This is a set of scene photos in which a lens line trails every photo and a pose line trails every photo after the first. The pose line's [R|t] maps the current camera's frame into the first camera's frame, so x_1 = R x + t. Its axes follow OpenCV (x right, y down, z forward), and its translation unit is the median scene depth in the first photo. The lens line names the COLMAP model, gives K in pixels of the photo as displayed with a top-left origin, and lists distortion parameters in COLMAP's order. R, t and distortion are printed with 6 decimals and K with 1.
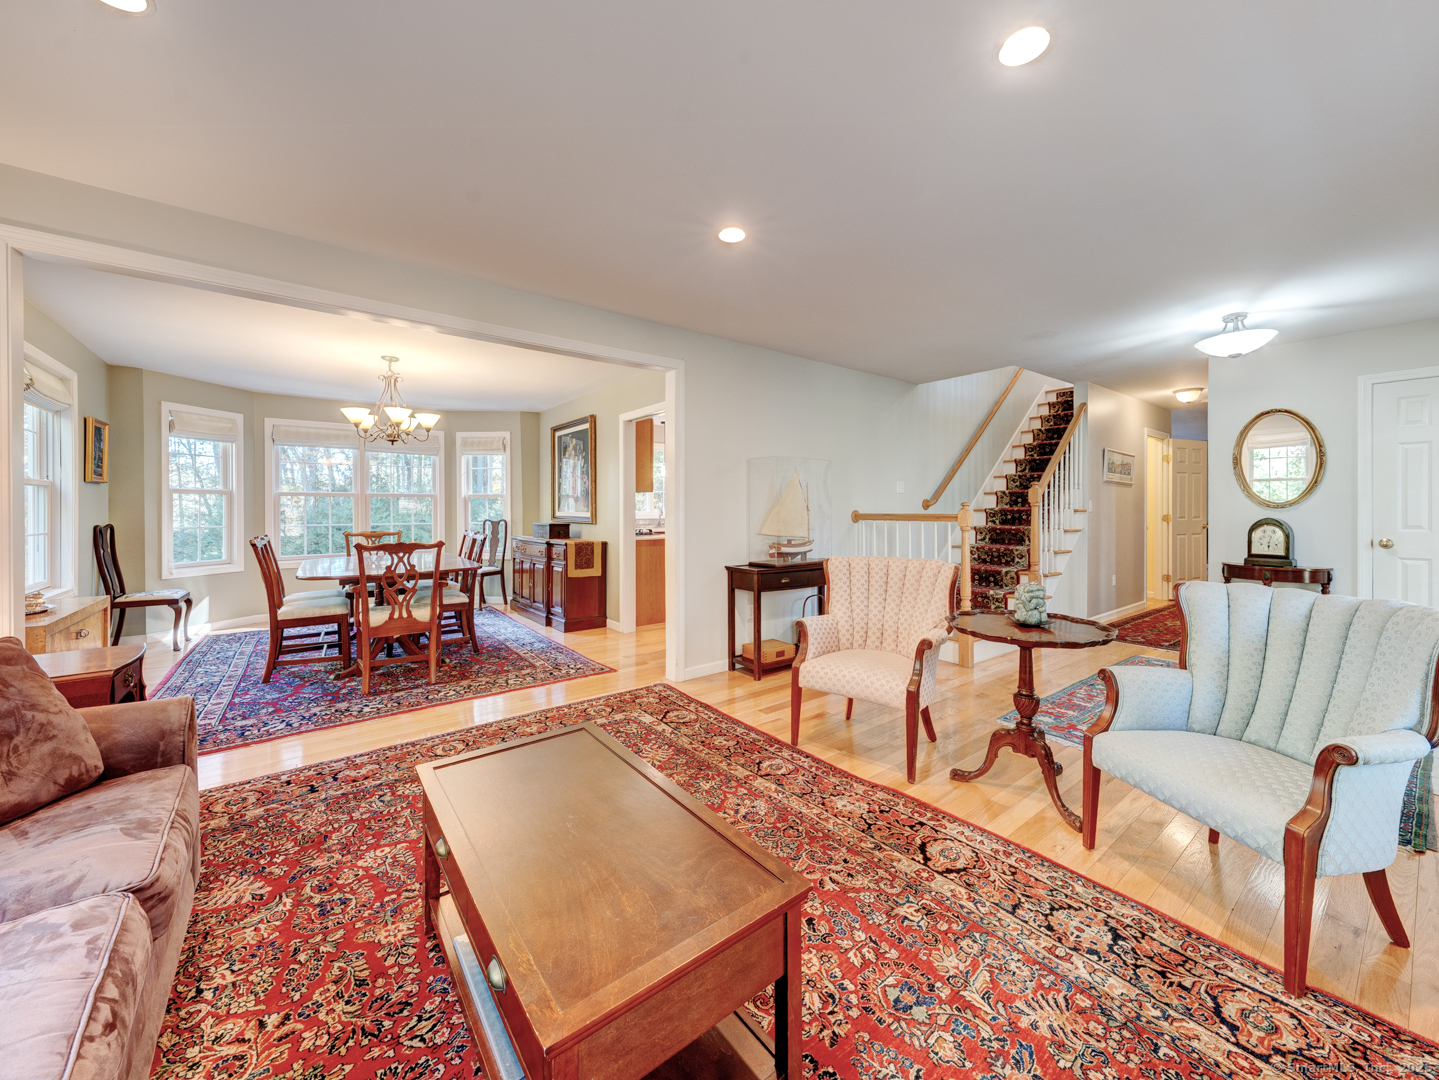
lens RADIAL K [[542.8, 0, 740.3], [0, 542.8, 508.9], [0, 0, 1]] dist [0.020632, -0.004600]
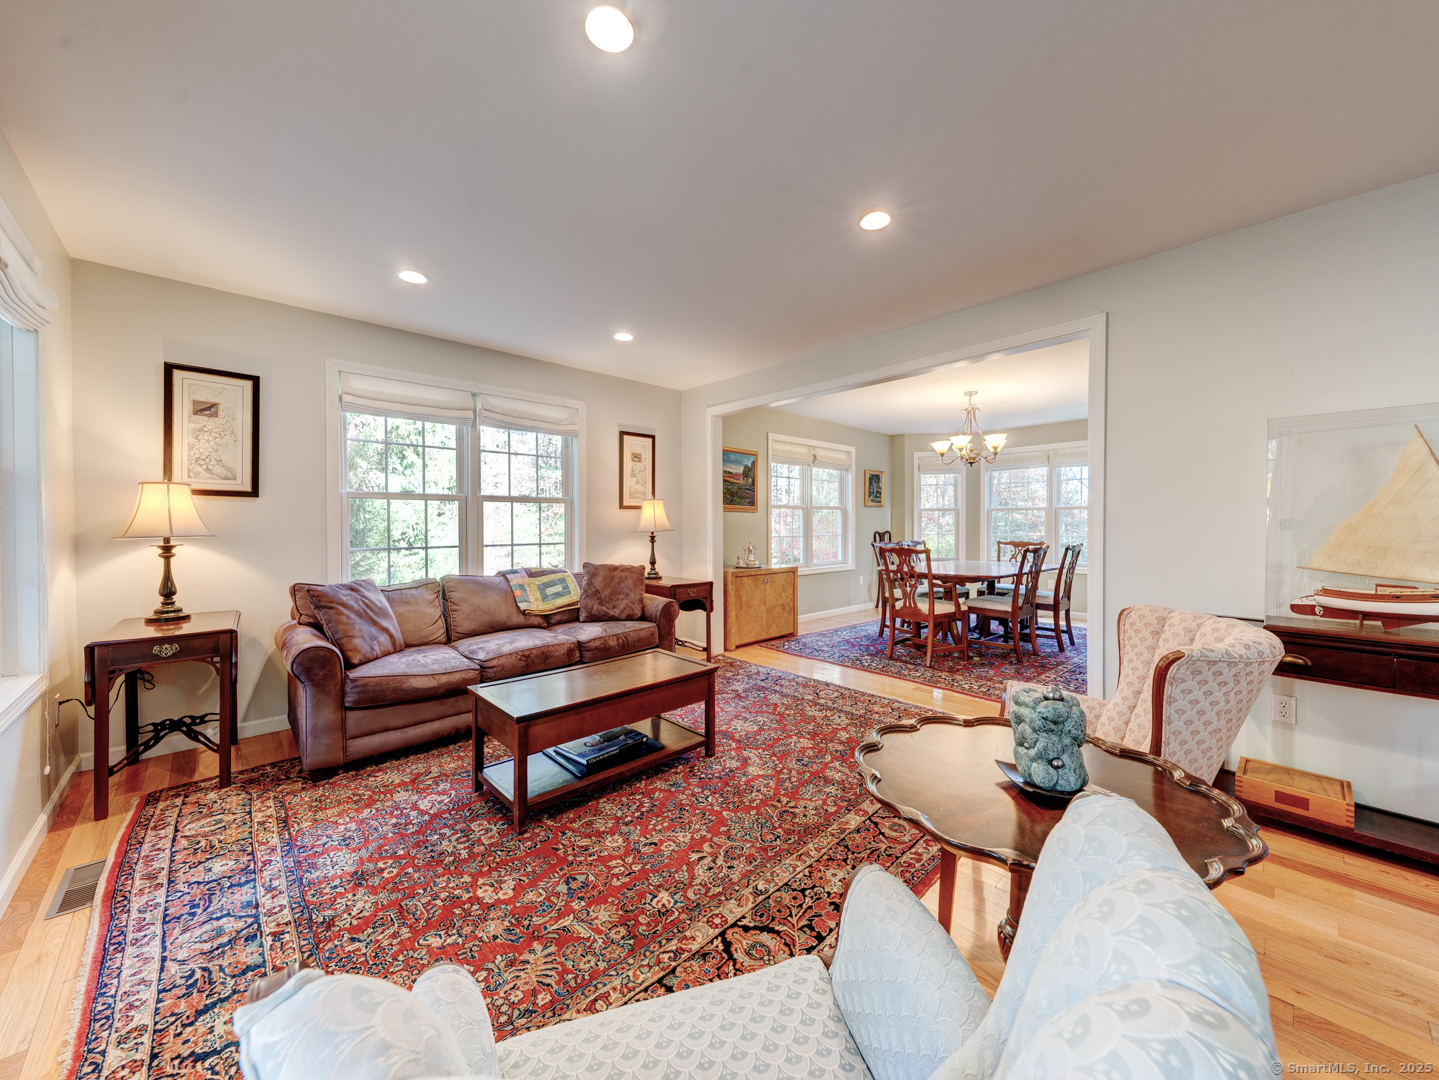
lens RADIAL K [[544.7, 0, 721.0], [0, 544.7, 531.3], [0, 0, 1]] dist [0.015172, -0.000023]
pose [[0.080941, 0.016096, -0.996589, 0.913217], [0.001834, 0.999865, 0.016298, 0.002050], [0.996717, -0.003146, 0.080900, 0.688981]]
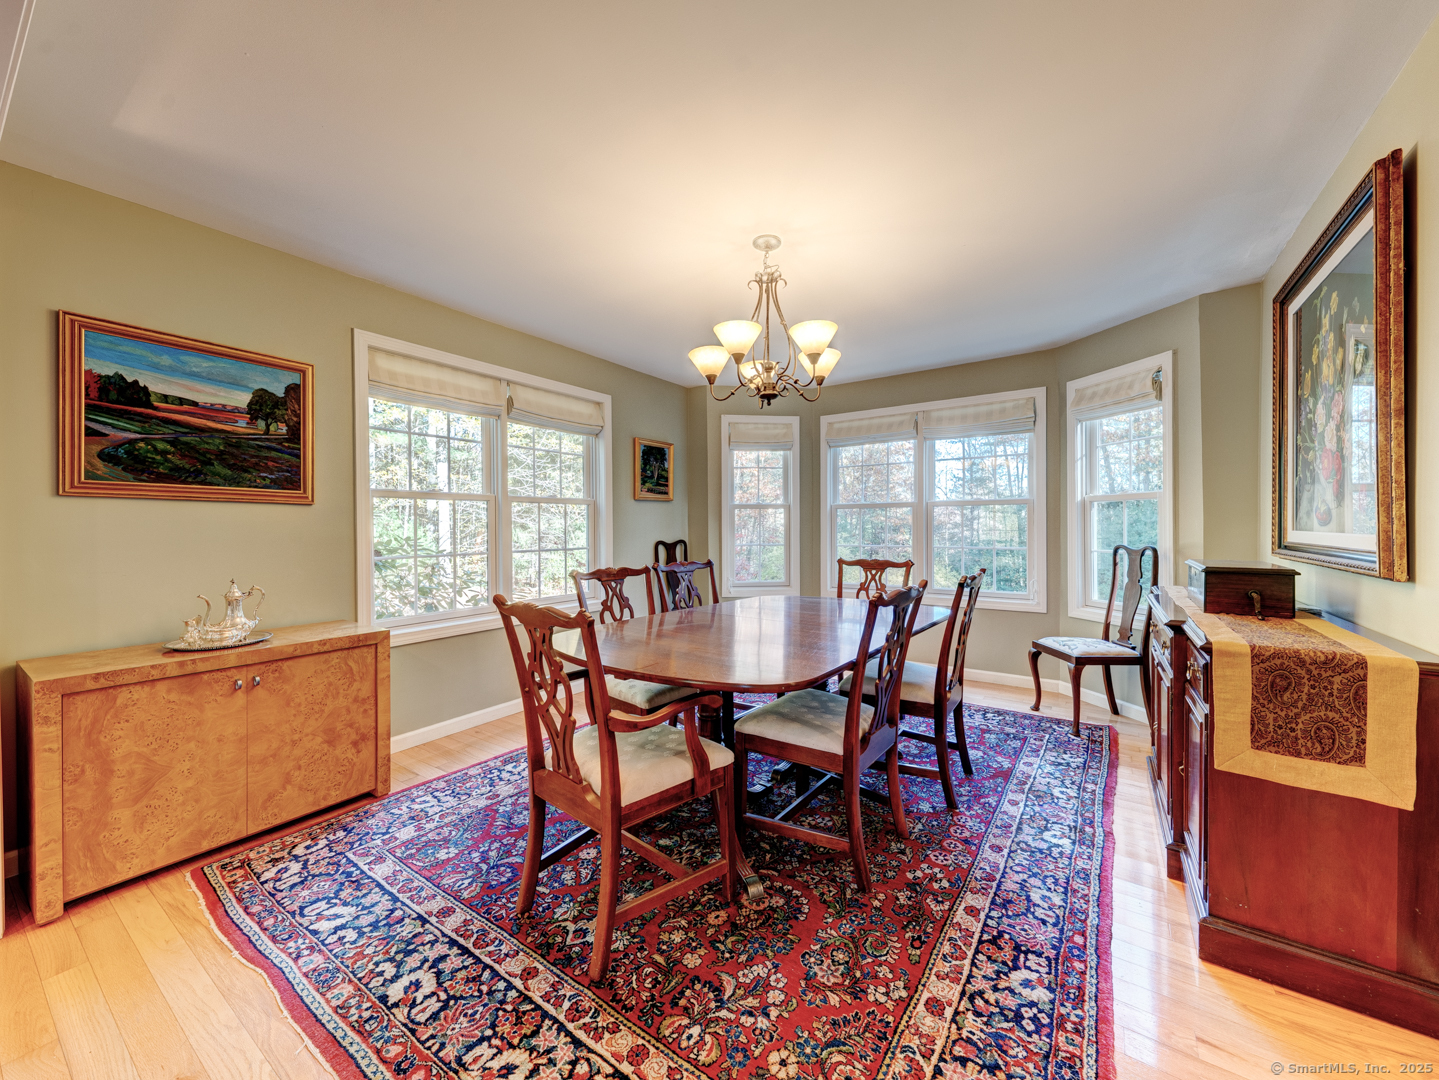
lens RADIAL K [[546.9, 0, 714.2], [0, 546.9, 533.7], [0, 0, 1]] dist [0.009393, -0.000182]
pose [[0.270994, 0.010265, -0.962526, -0.255194], [0.005137, 0.999913, 0.012110, 0.004300], [0.962567, -0.008226, 0.270918, 1.497987]]
